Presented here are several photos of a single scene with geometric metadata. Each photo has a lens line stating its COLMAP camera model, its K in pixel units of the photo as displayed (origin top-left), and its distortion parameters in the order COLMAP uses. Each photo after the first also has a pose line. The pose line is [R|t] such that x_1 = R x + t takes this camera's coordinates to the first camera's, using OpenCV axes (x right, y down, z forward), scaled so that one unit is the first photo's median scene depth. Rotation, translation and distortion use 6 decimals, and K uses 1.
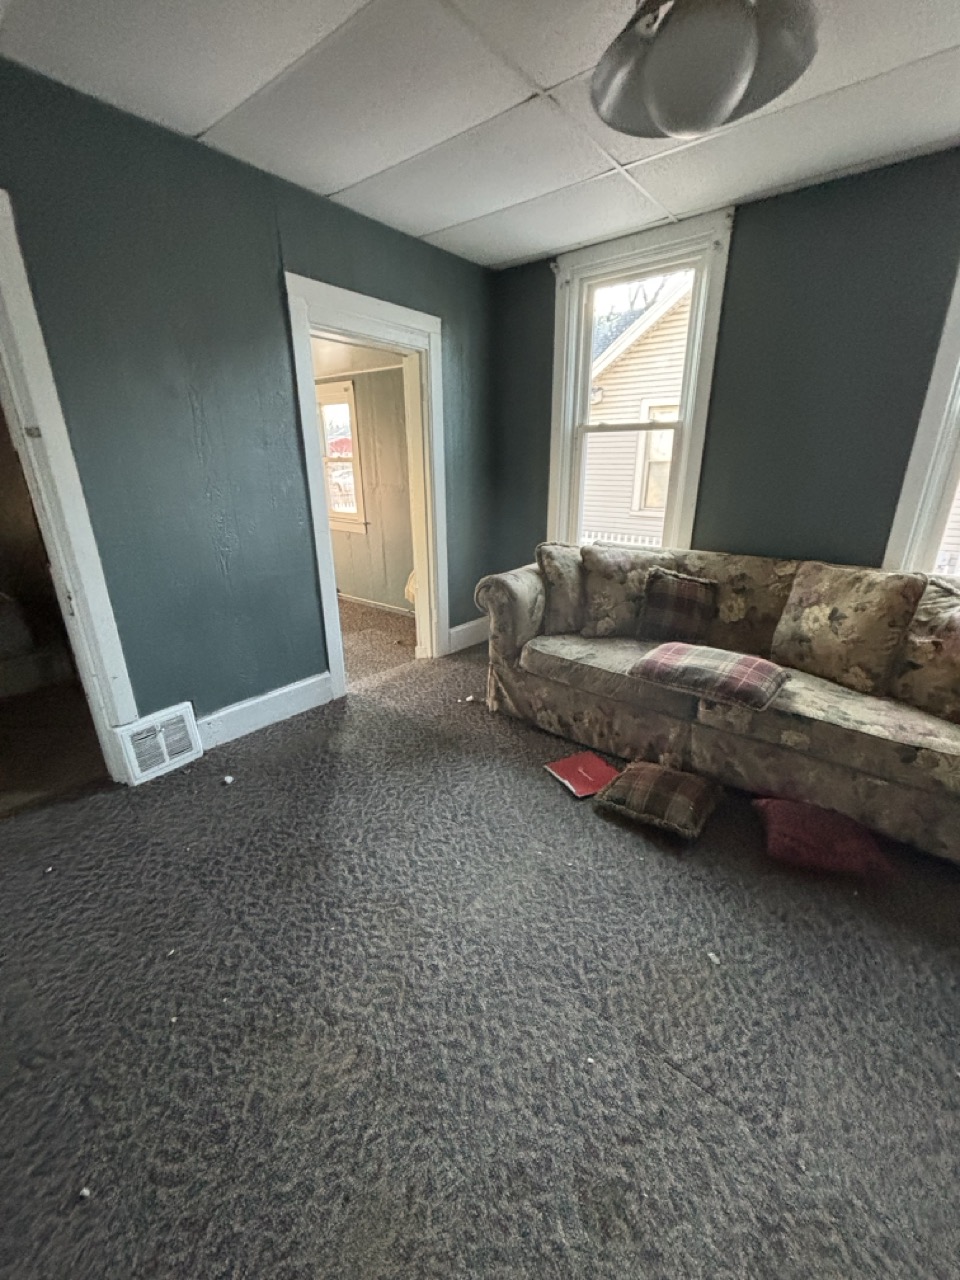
lens RADIAL K [[516.6, 0, 482.6], [0, 516.6, 640.4], [0, 0, 1]] dist [0.000726, 0.000925]
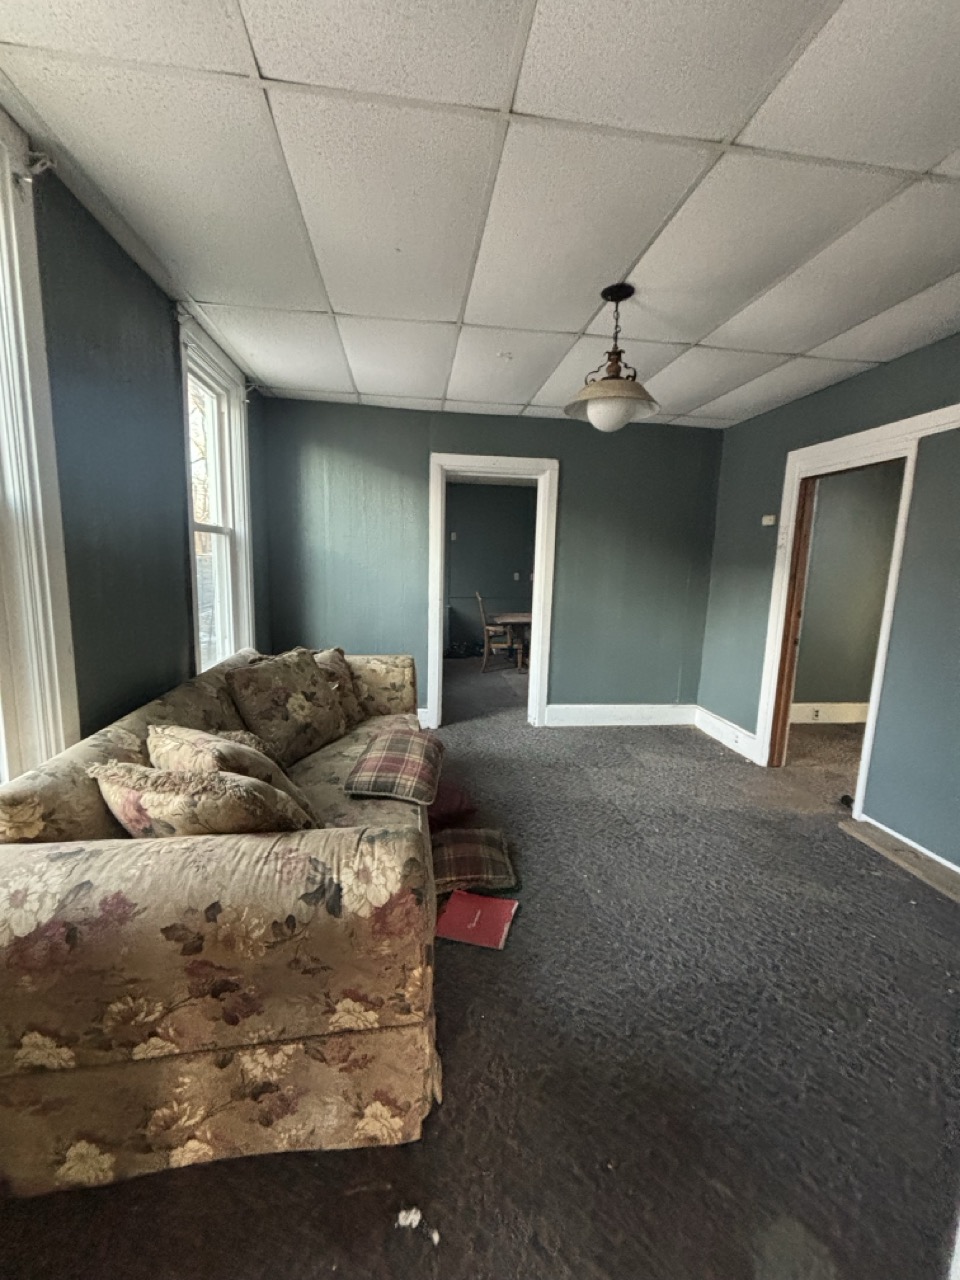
lens RADIAL K [[516.6, 0, 479.0], [0, 516.6, 635.4], [0, 0, 1]] dist [0.000726, 0.000925]
pose [[-0.726090, -0.125084, 0.676127, -0.369845], [0.207601, 0.897547, 0.388989, -0.562474], [-0.655512, 0.422805, -0.625732, 1.478896]]
